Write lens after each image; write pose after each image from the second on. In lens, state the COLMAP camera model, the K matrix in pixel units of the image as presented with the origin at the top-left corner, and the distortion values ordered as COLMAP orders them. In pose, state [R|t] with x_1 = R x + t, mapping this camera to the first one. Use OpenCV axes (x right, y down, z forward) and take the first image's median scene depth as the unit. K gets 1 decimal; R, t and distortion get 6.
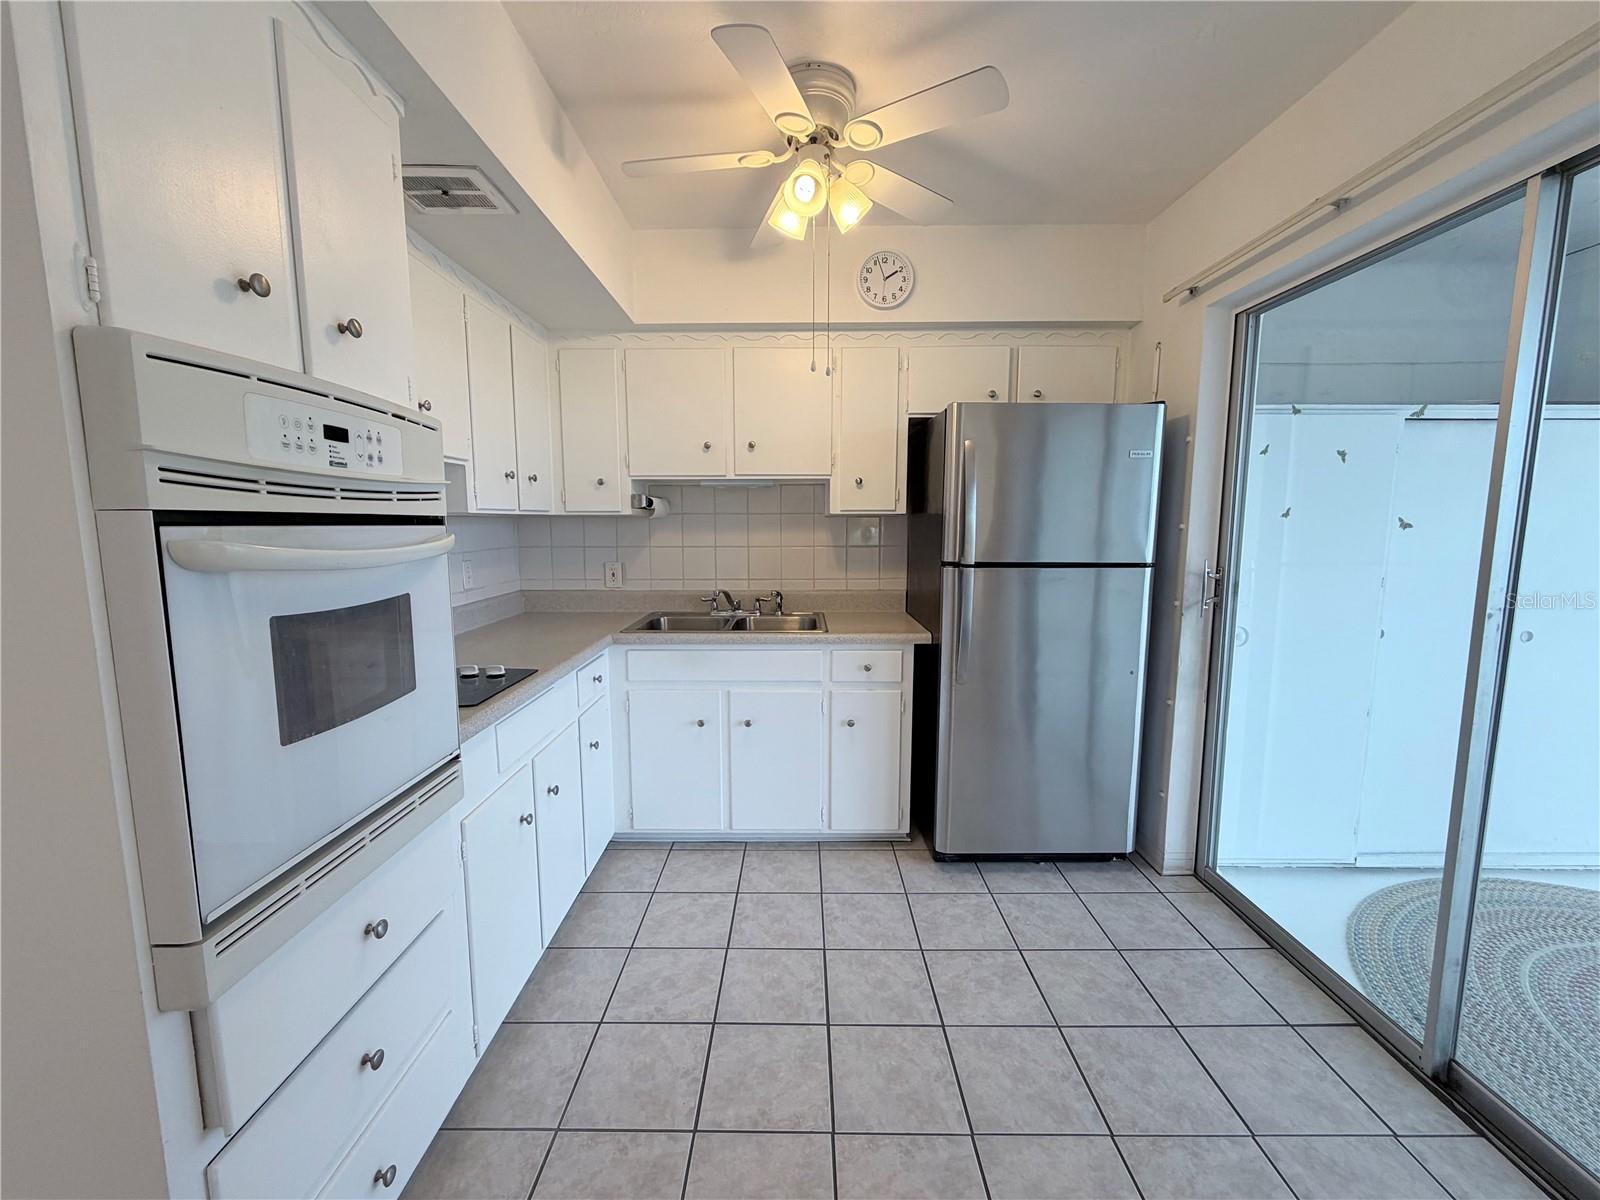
lens RADIAL K [[637.5, 0, 802.1], [0, 637.5, 595.1], [0, 0, 1]] dist [0.000241, -0.000341]
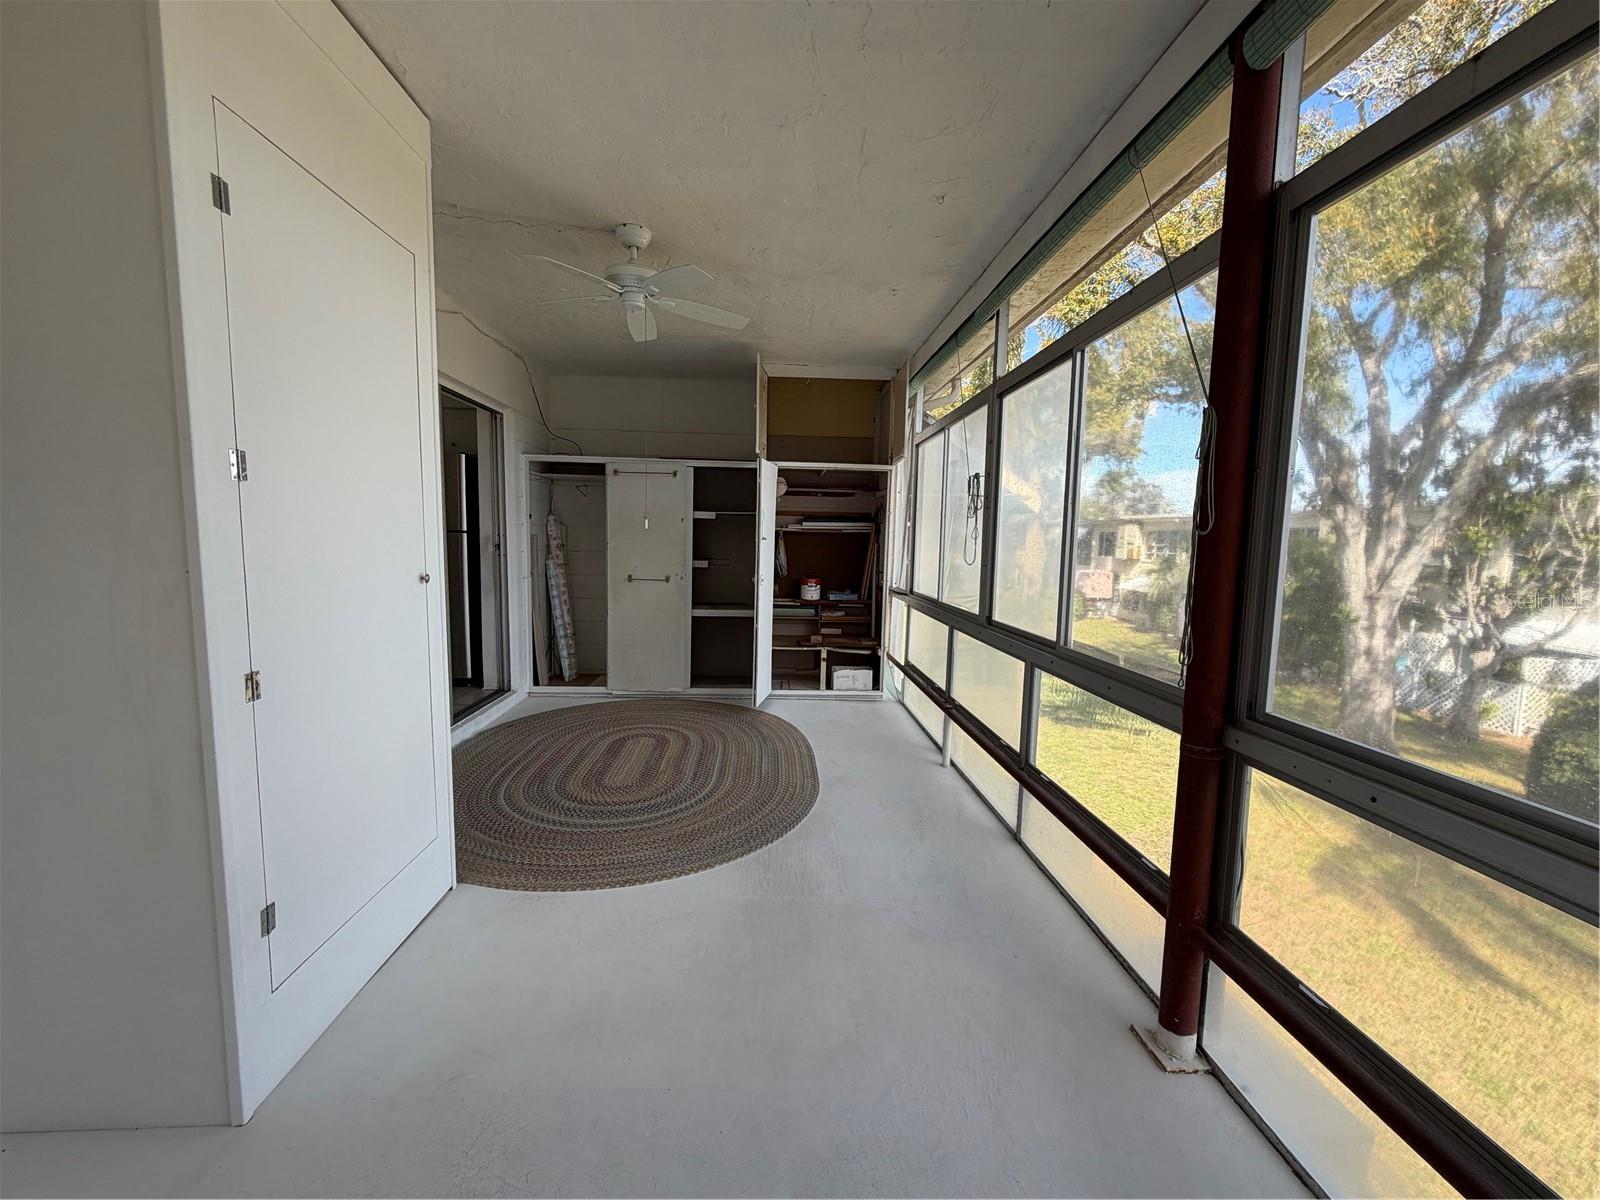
lens RADIAL K [[637.5, 0, 803.1], [0, 637.5, 606.9], [0, 0, 1]] dist [0.000241, -0.000341]
pose [[0.998008, 0.014260, 0.061448, 3.027283], [-0.013804, 0.999874, -0.007831, 0.394290], [-0.061552, 0.006967, 0.998080, -2.196815]]
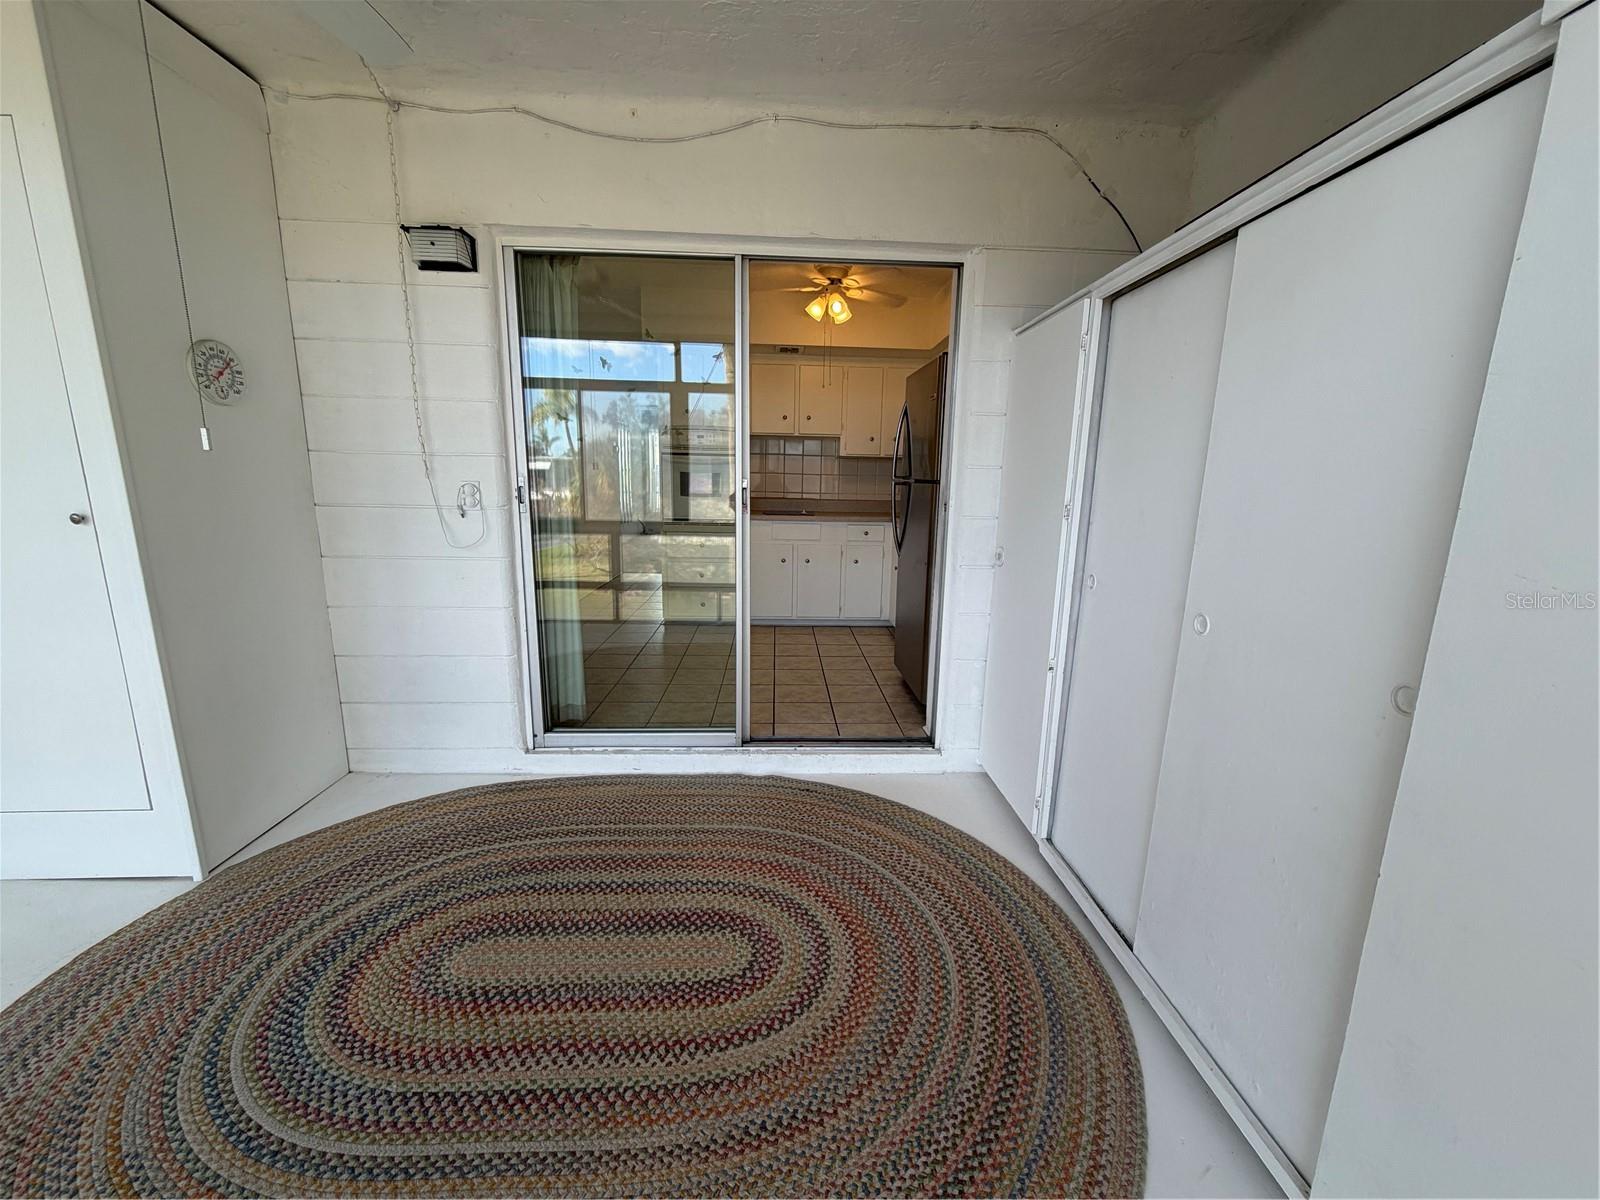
lens RADIAL K [[637.5, 0, 800.4], [0, 637.5, 600.8], [0, 0, 1]] dist [0.000241, -0.000341]
pose [[0.043870, 0.188721, -0.981050, 3.720270], [-0.134764, 0.974138, 0.181365, -0.014088], [0.989906, 0.124254, 0.068169, 1.348068]]
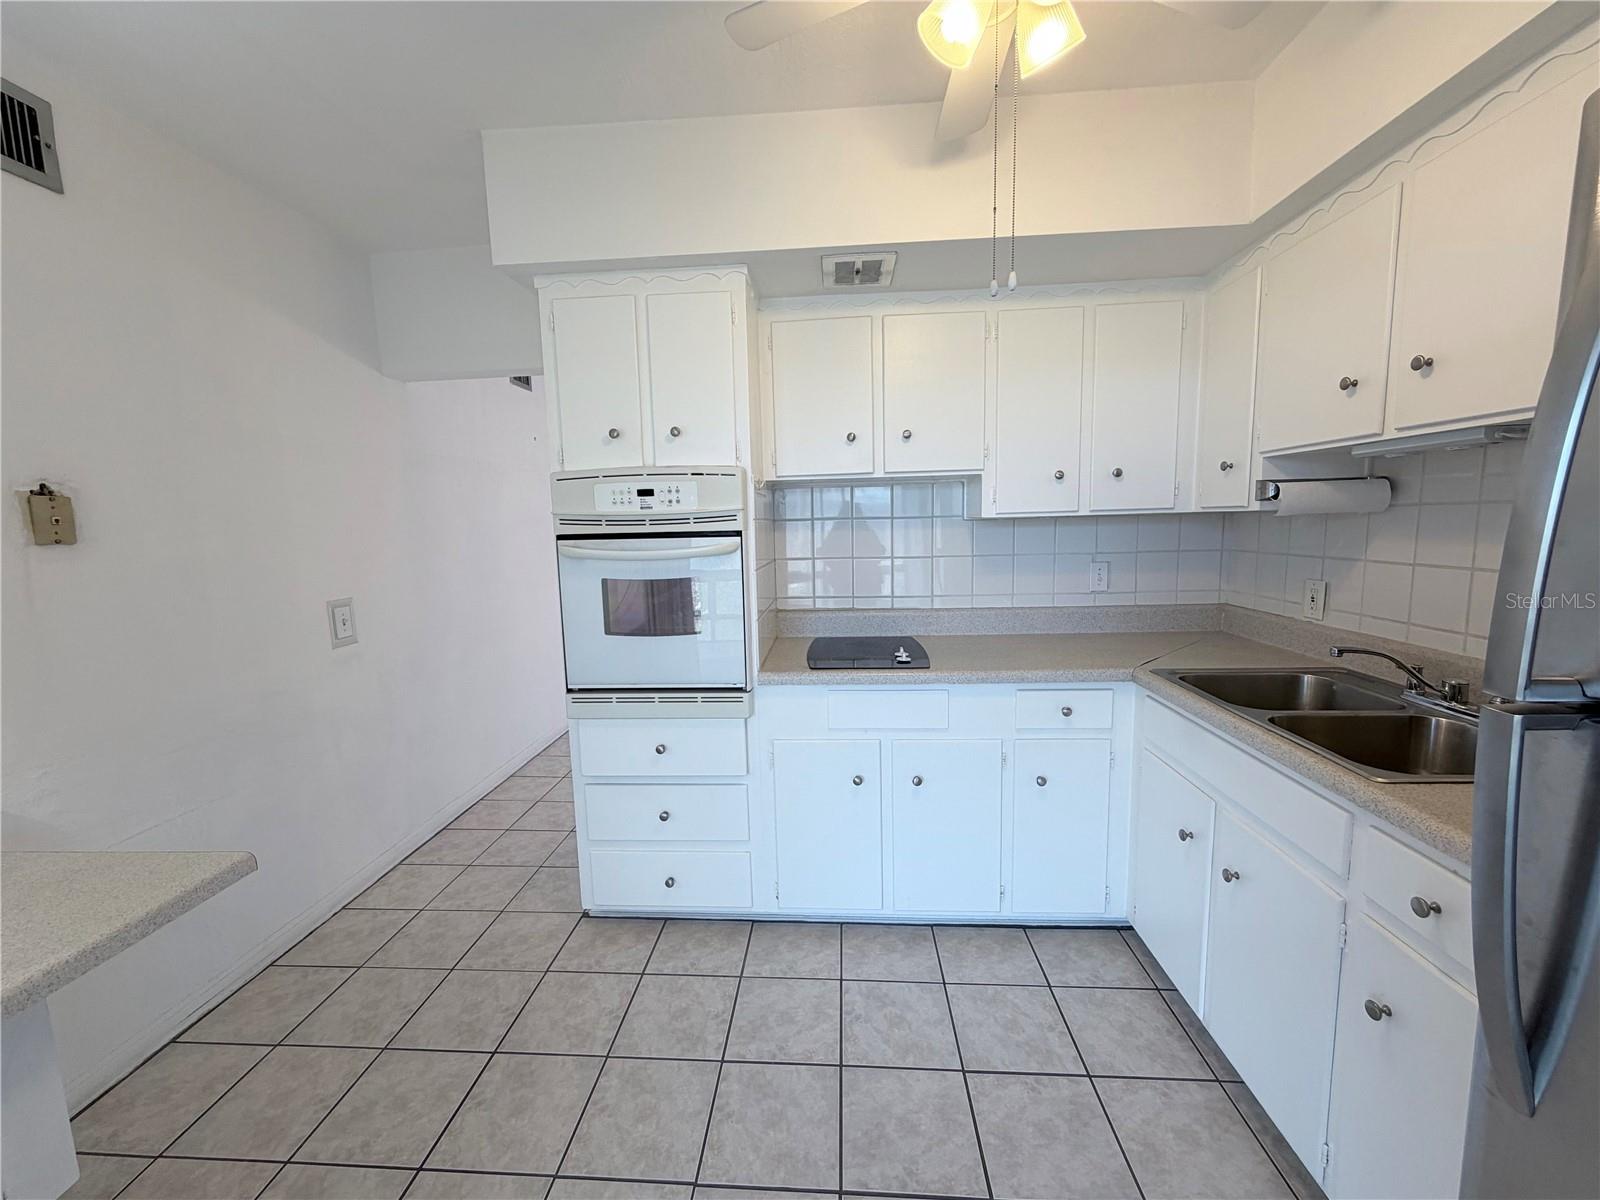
lens RADIAL K [[637.5, 0, 793.6], [0, 637.5, 598.4], [0, 0, 1]] dist [0.000241, -0.000341]
pose [[-0.070653, 0.121529, -0.990070, 1.072662], [-0.088204, 0.987901, 0.127557, -0.188755], [0.993594, 0.096341, -0.059079, 1.373345]]
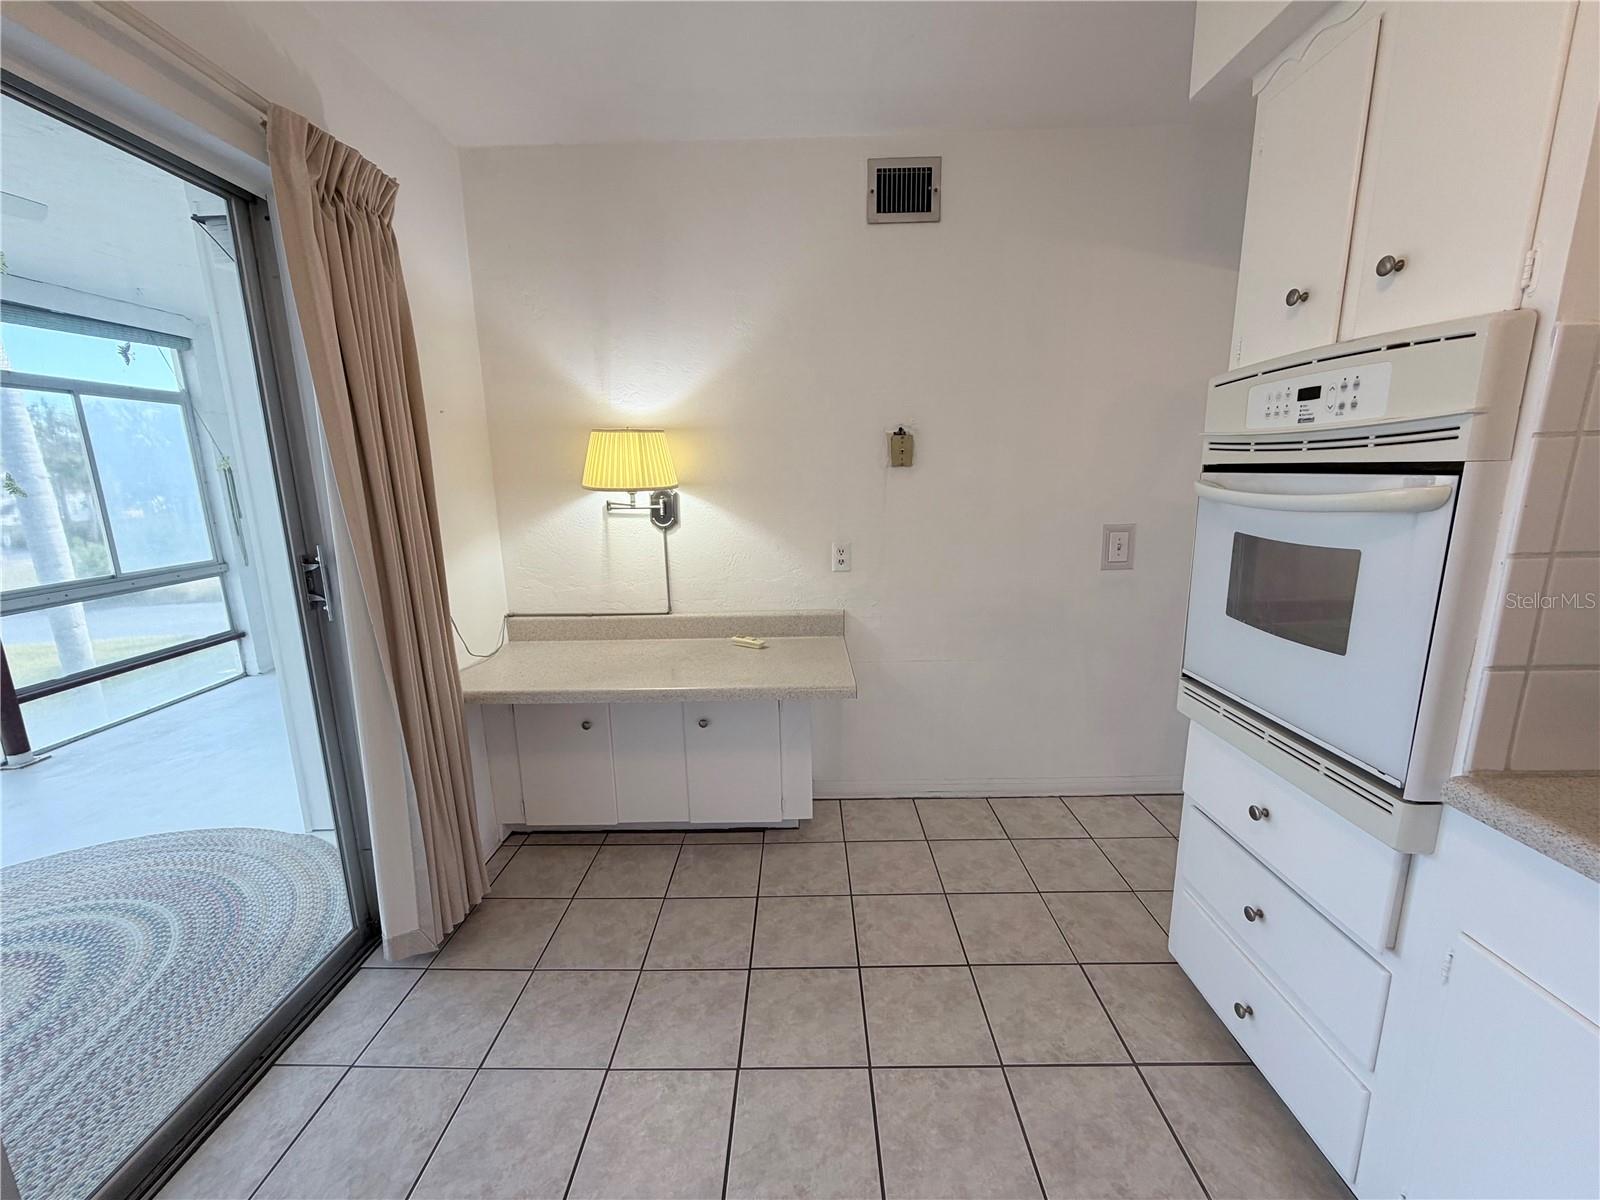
lens RADIAL K [[637.5, 0, 799.3], [0, 637.5, 598.4], [0, 0, 1]] dist [0.000241, -0.000341]
pose [[-0.999734, 0.018601, 0.013632, 0.165432], [0.021888, 0.951482, 0.306925, -0.234411], [-0.007262, 0.307142, -0.951636, 1.902497]]
